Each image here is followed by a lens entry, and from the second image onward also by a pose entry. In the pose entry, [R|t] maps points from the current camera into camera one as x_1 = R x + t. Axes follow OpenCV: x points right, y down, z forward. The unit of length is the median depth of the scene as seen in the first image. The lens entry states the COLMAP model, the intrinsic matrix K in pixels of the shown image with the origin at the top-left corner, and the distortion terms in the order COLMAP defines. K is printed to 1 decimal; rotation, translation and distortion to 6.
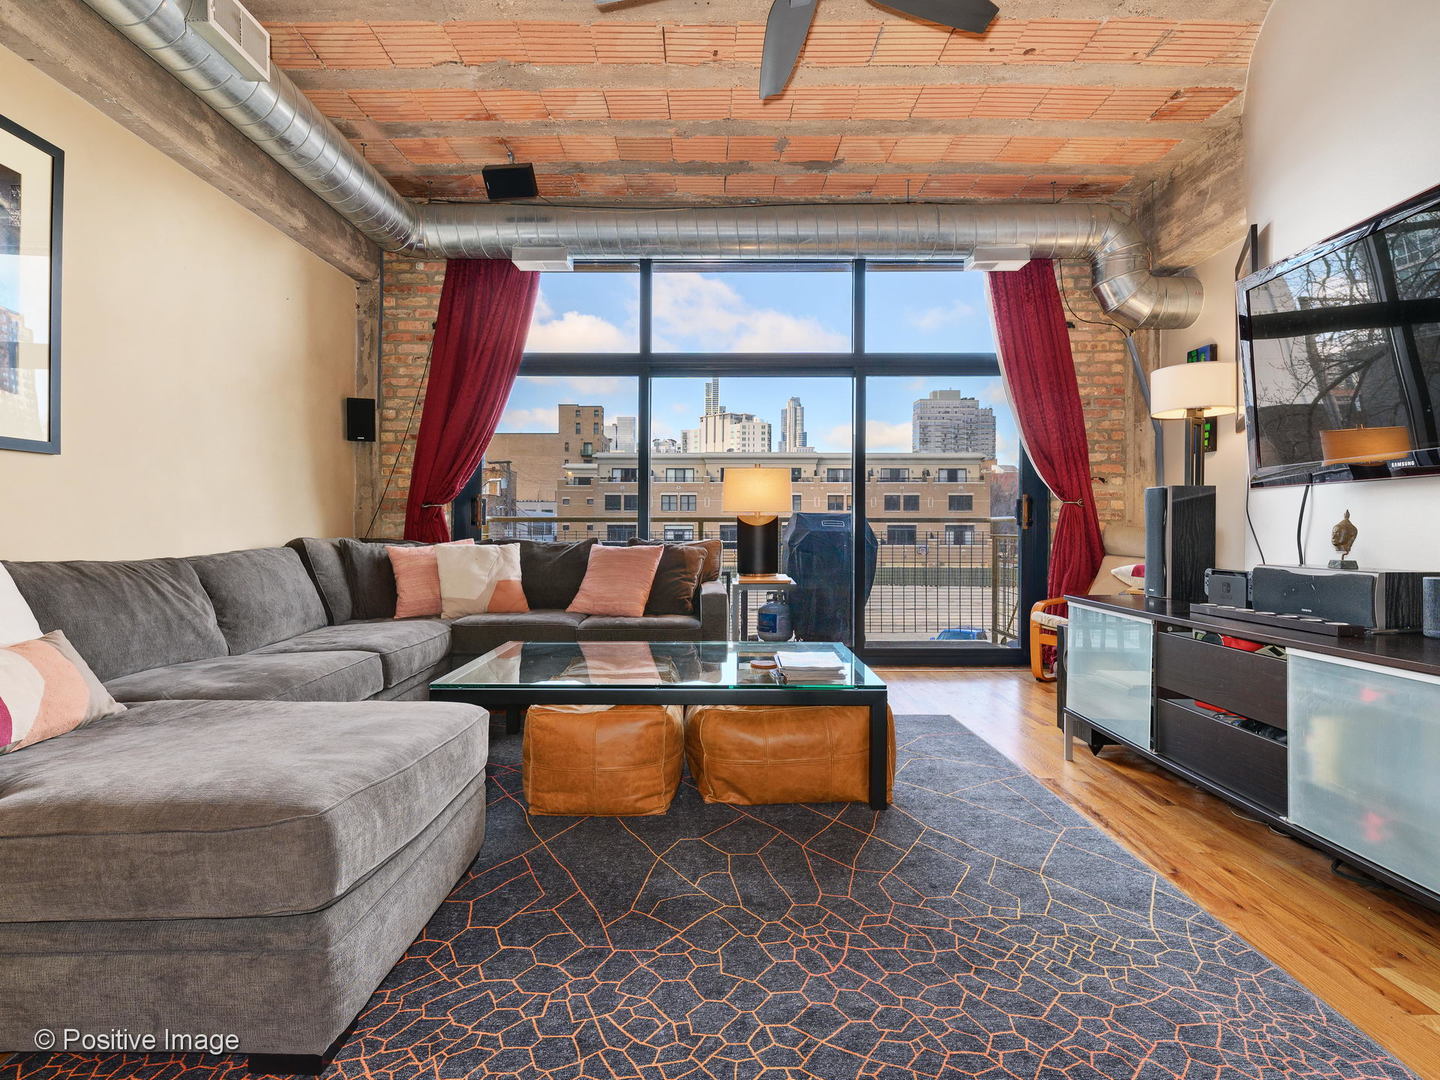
lens RADIAL K [[719.5, 0, 705.2], [0, 719.5, 523.0], [0, 0, 1]] dist [-0.001103, -0.000363]
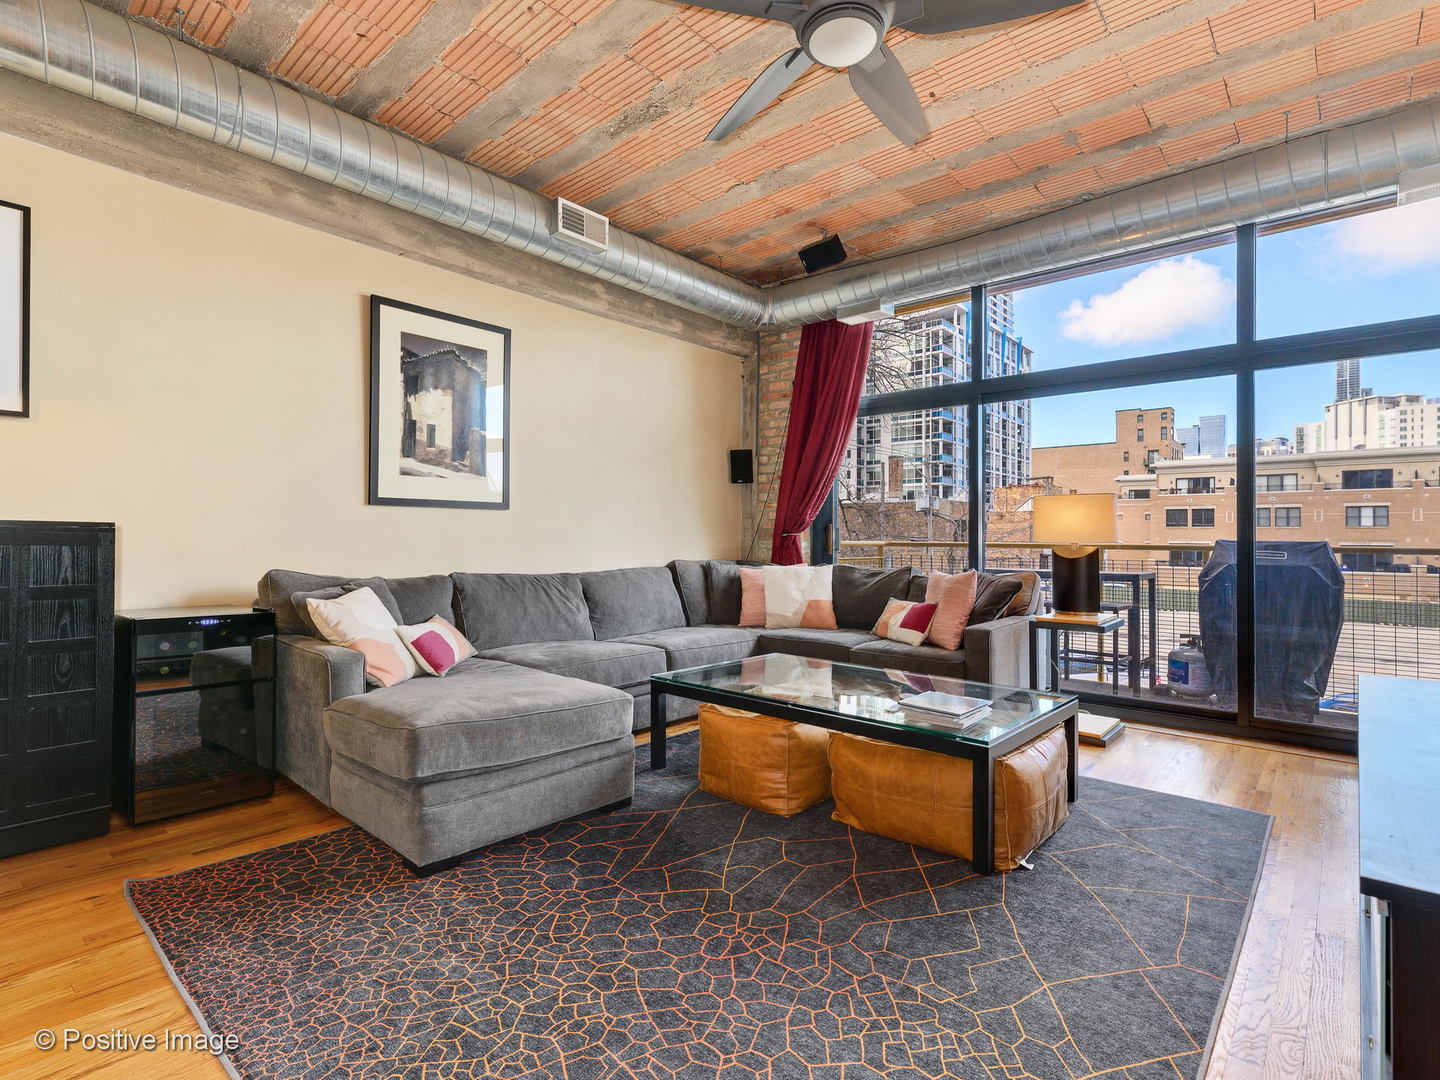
lens RADIAL K [[698.1, 0, 718.3], [0, 698.1, 530.5], [0, 0, 1]] dist [0.000106, -0.000009]
pose [[0.759793, -0.001760, -0.650163, 0.333067], [-0.007065, 0.999915, -0.010964, -0.019976], [0.650127, 0.012923, 0.759716, 0.049244]]
